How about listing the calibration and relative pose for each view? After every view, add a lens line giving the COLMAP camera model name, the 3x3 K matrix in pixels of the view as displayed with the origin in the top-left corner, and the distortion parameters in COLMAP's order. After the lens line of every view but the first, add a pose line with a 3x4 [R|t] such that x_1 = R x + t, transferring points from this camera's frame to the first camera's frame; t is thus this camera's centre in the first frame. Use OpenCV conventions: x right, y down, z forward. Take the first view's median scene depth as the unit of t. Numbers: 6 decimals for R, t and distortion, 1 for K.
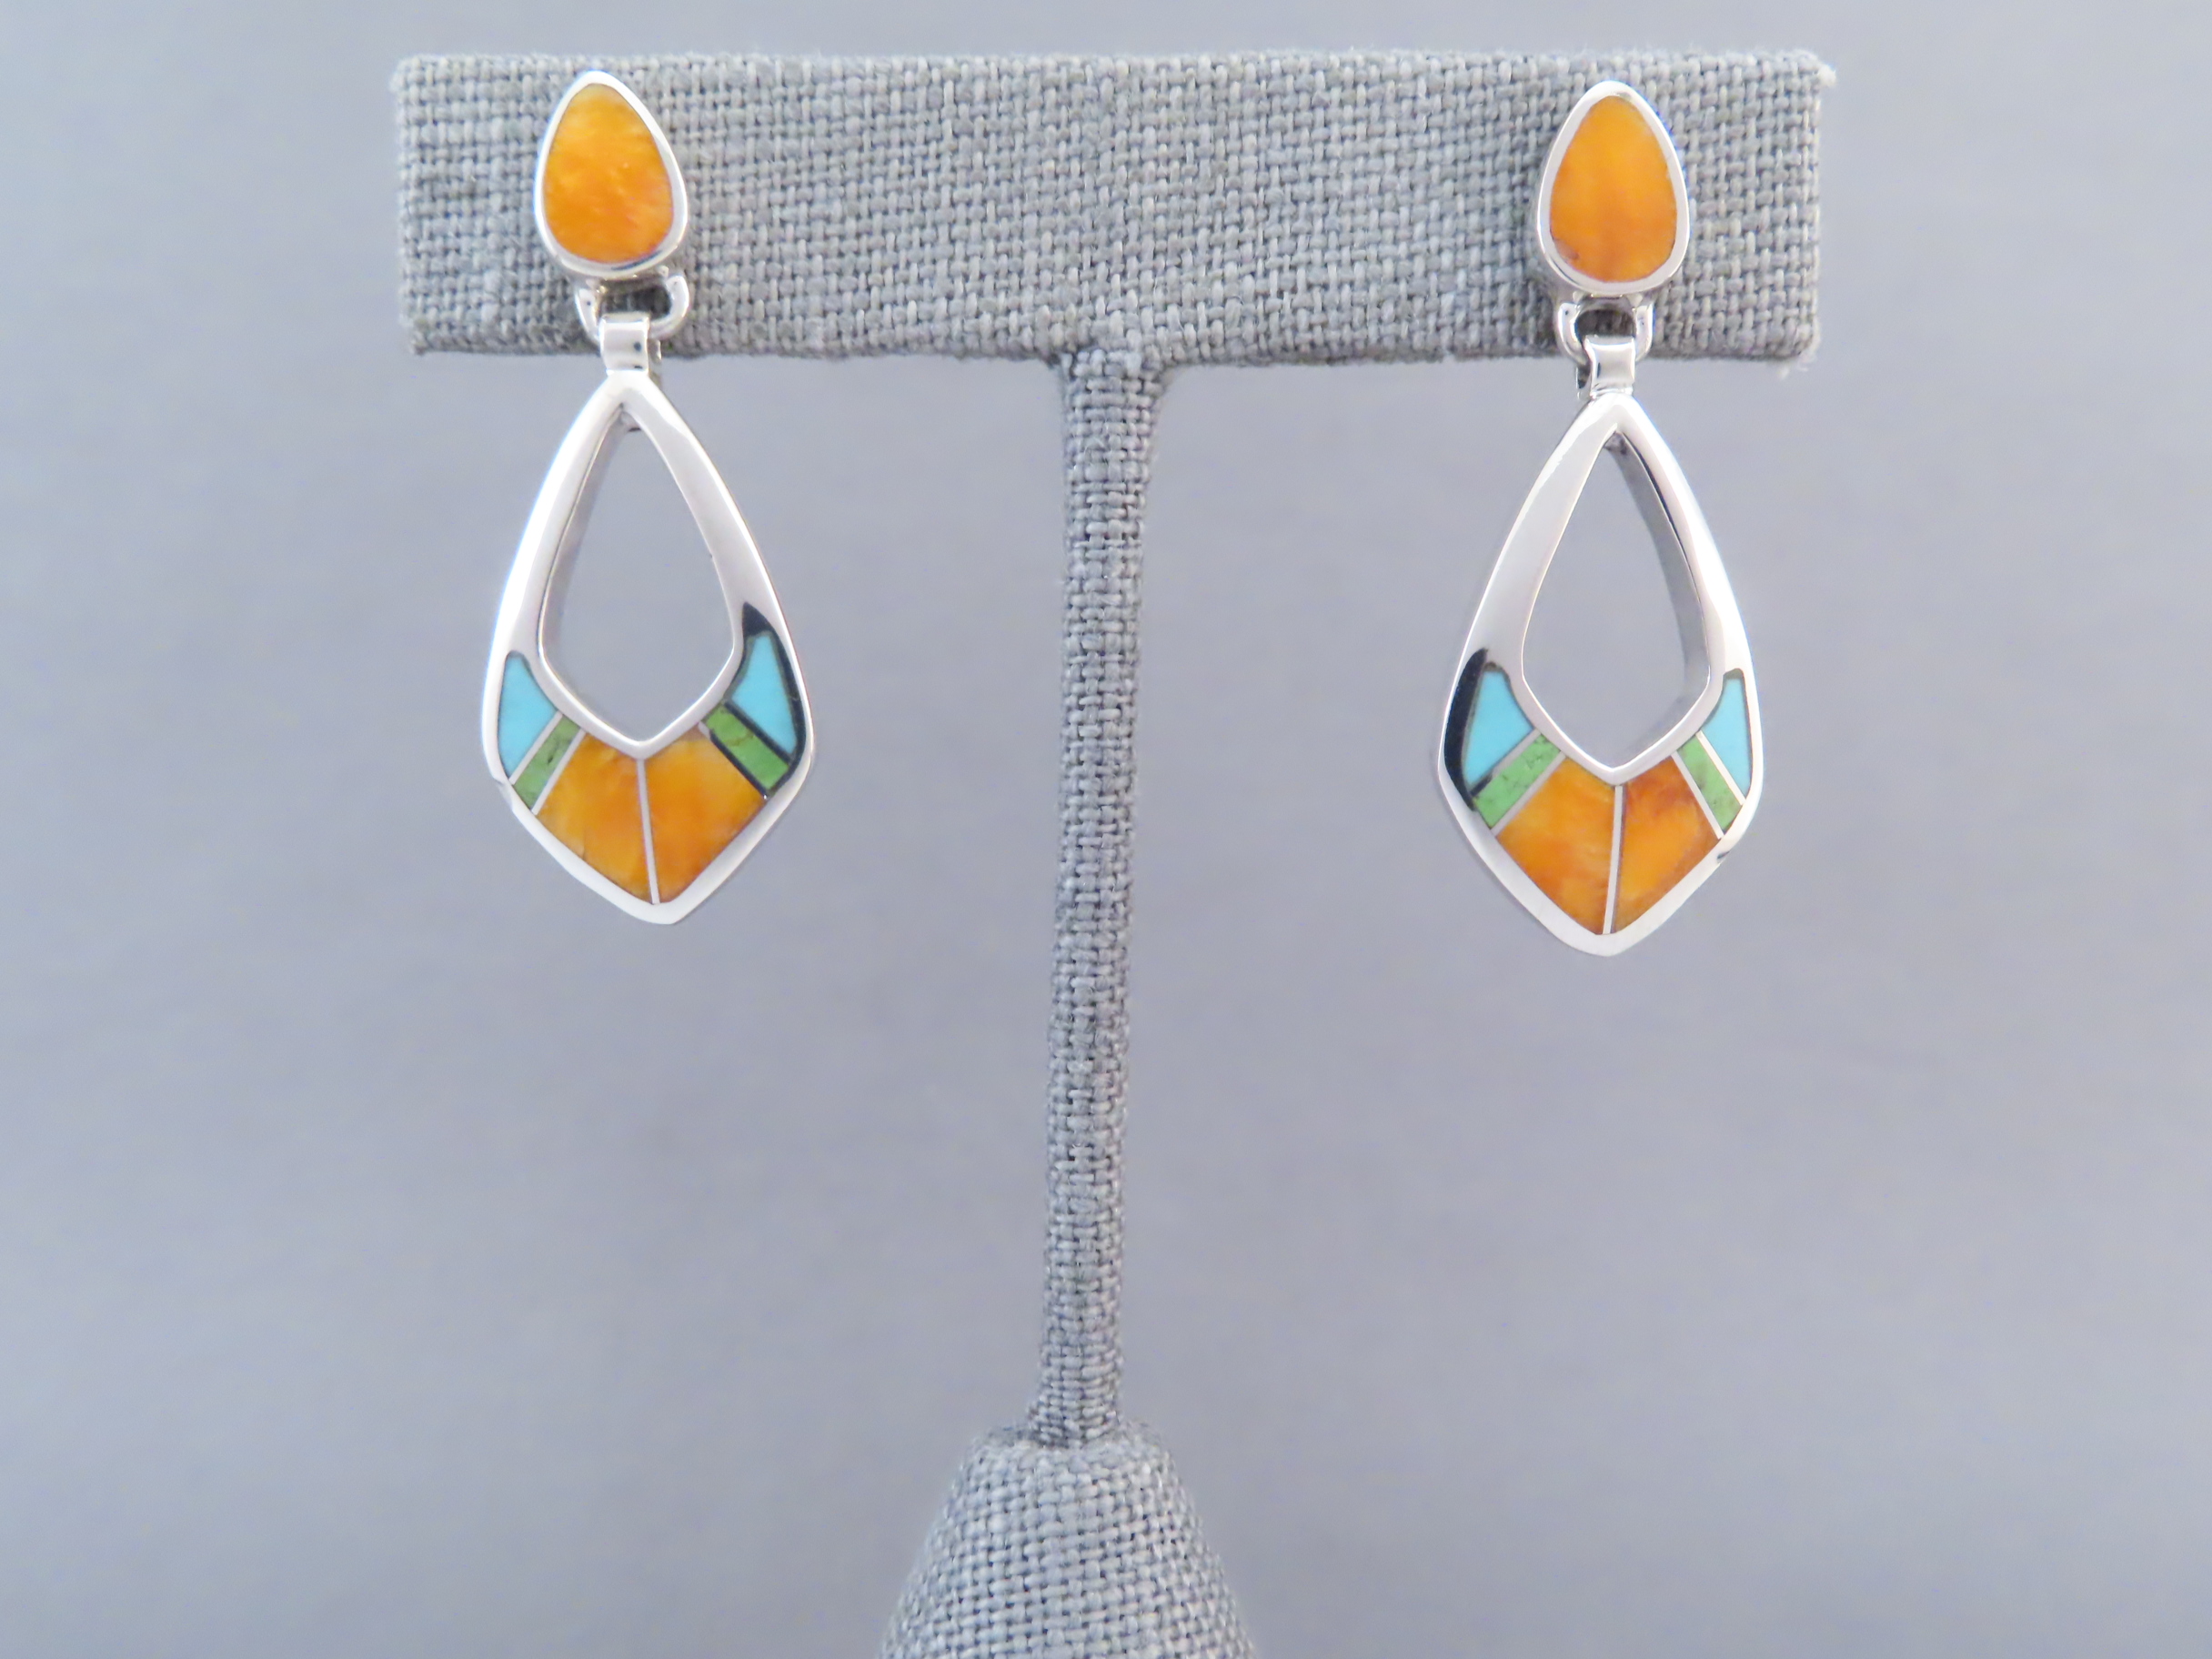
lens RADIAL K [[1827.8, 0, 1105.8], [0, 1827.8, 828.4], [0, 0, 1]] dist [-0.042216, -0.004206]
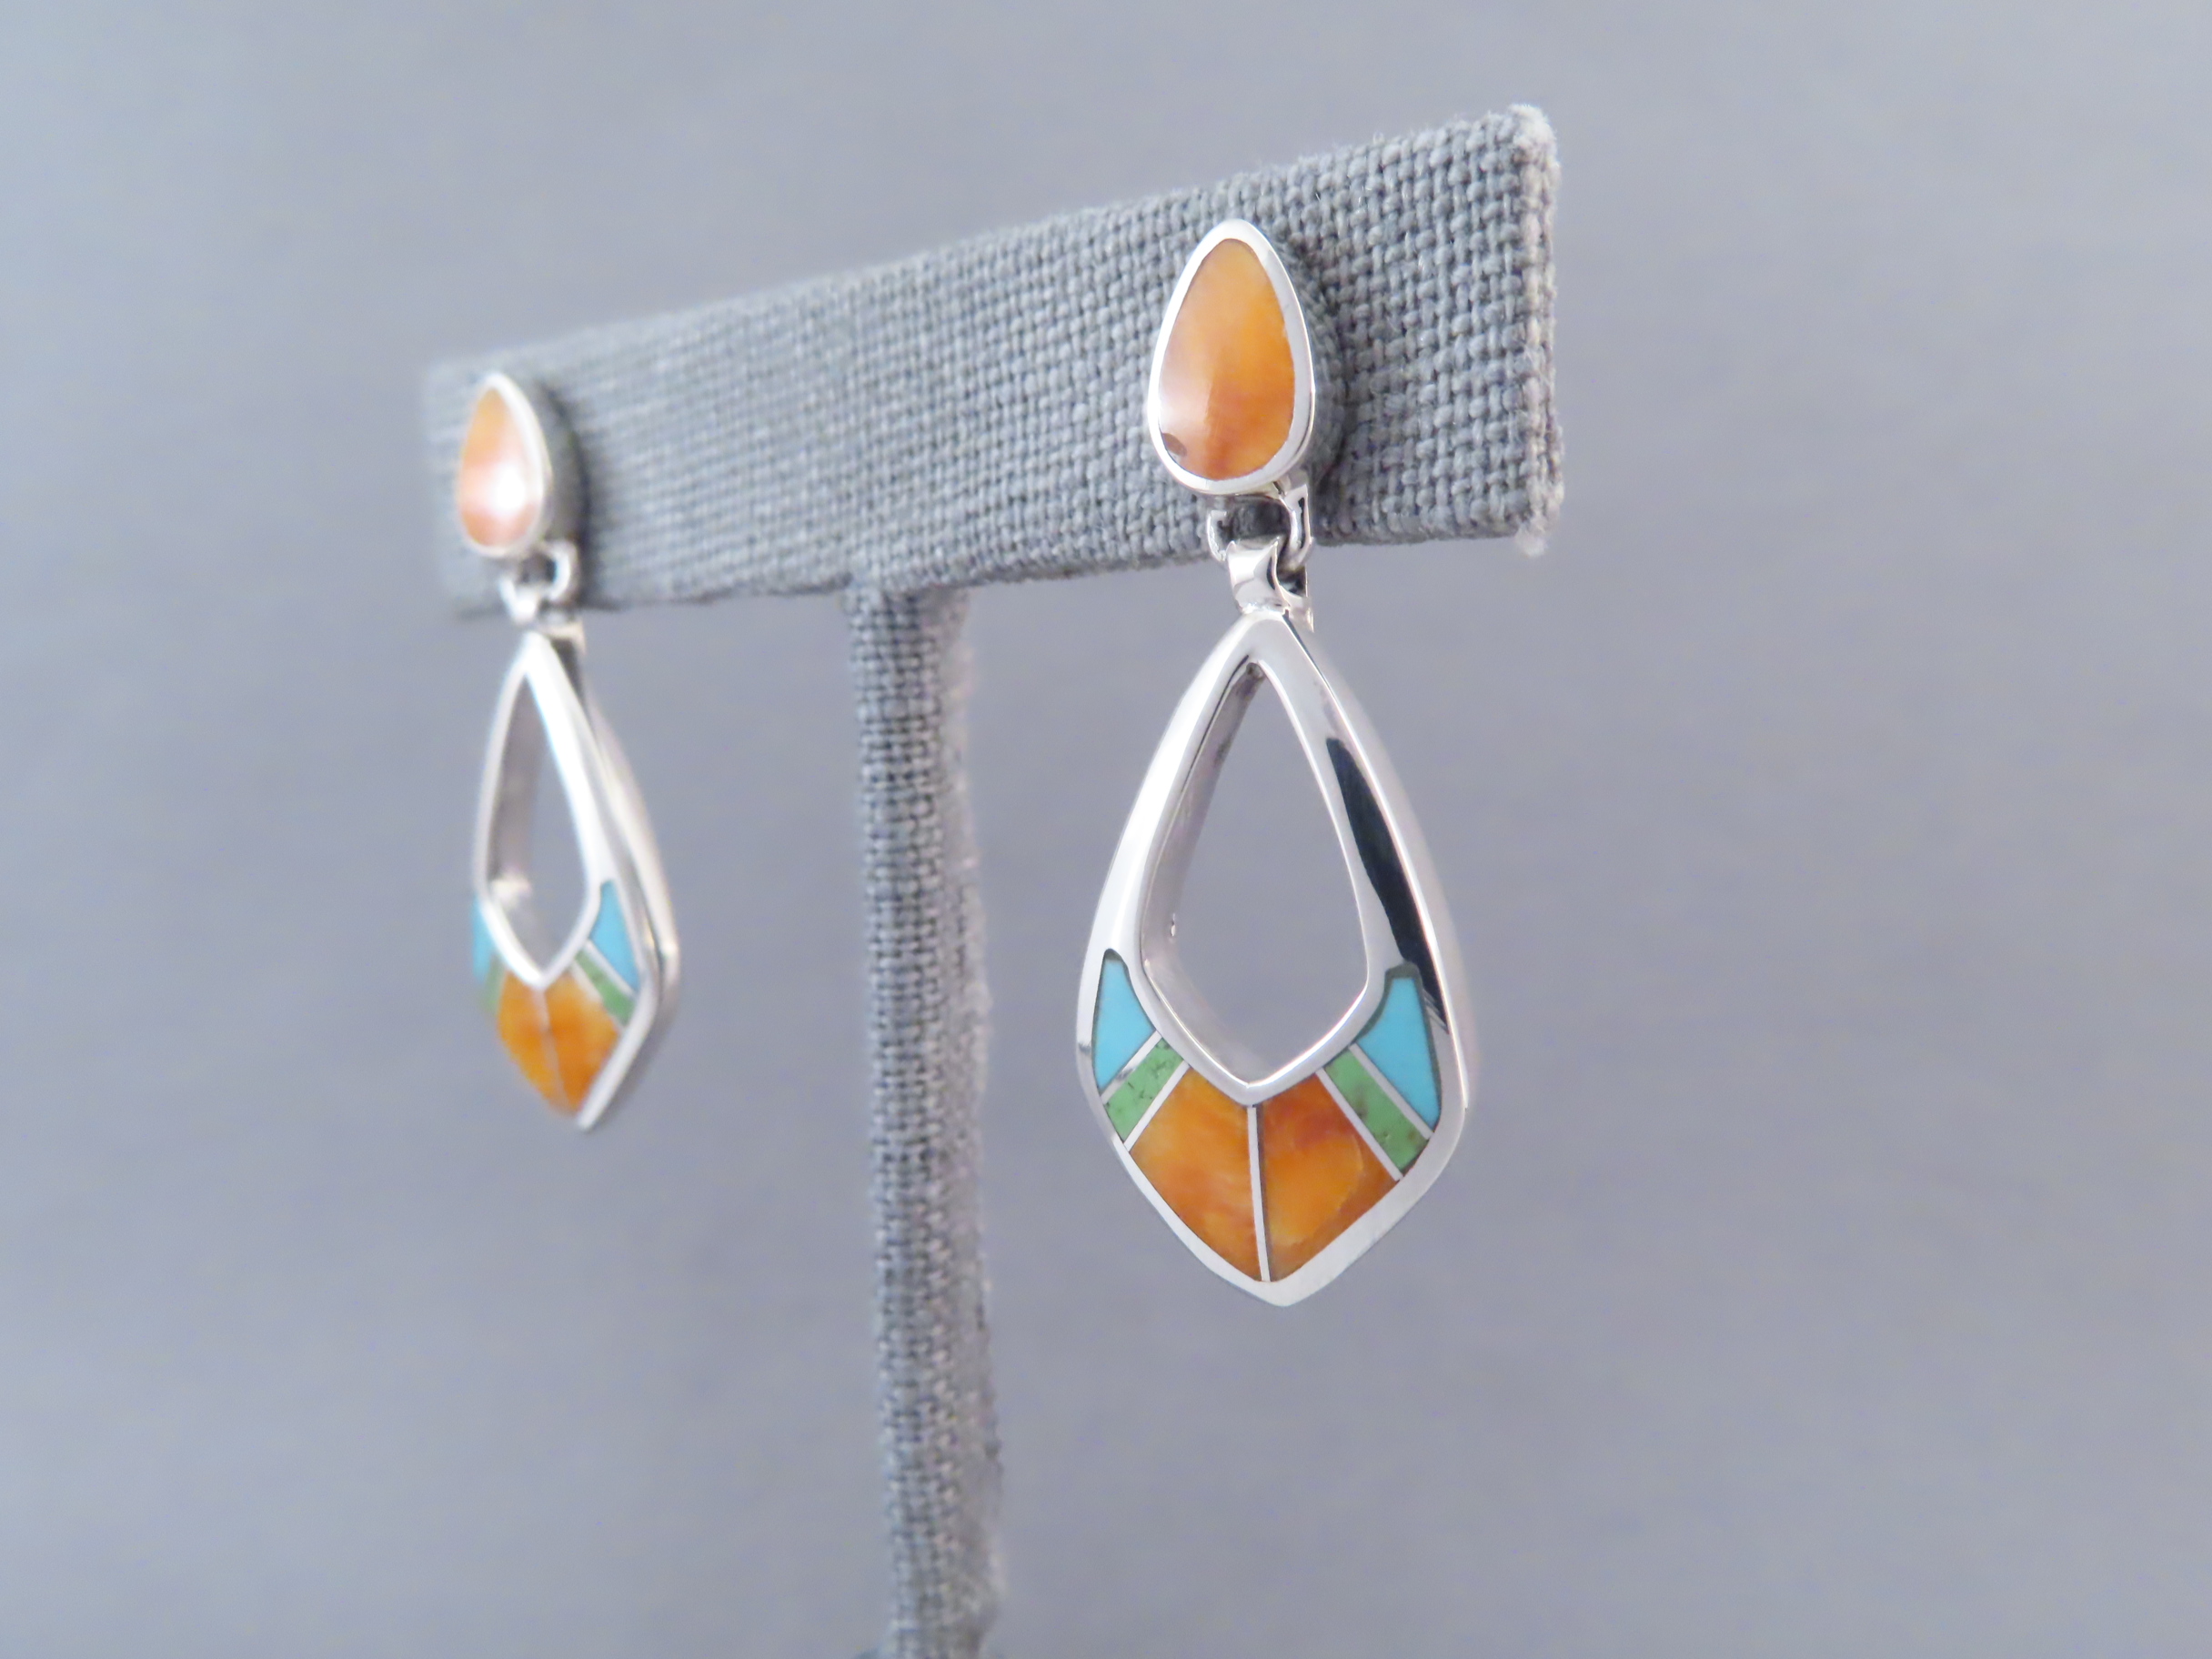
lens RADIAL K [[1827.8, 0, 1104.0], [0, 1827.8, 828.2], [0, 0, 1]] dist [-0.042216, -0.004206]
pose [[0.808991, 0.006890, -0.587781, 0.684257], [0.015752, 0.999318, 0.033394, -0.169832], [0.587610, -0.036274, 0.808330, 0.305339]]
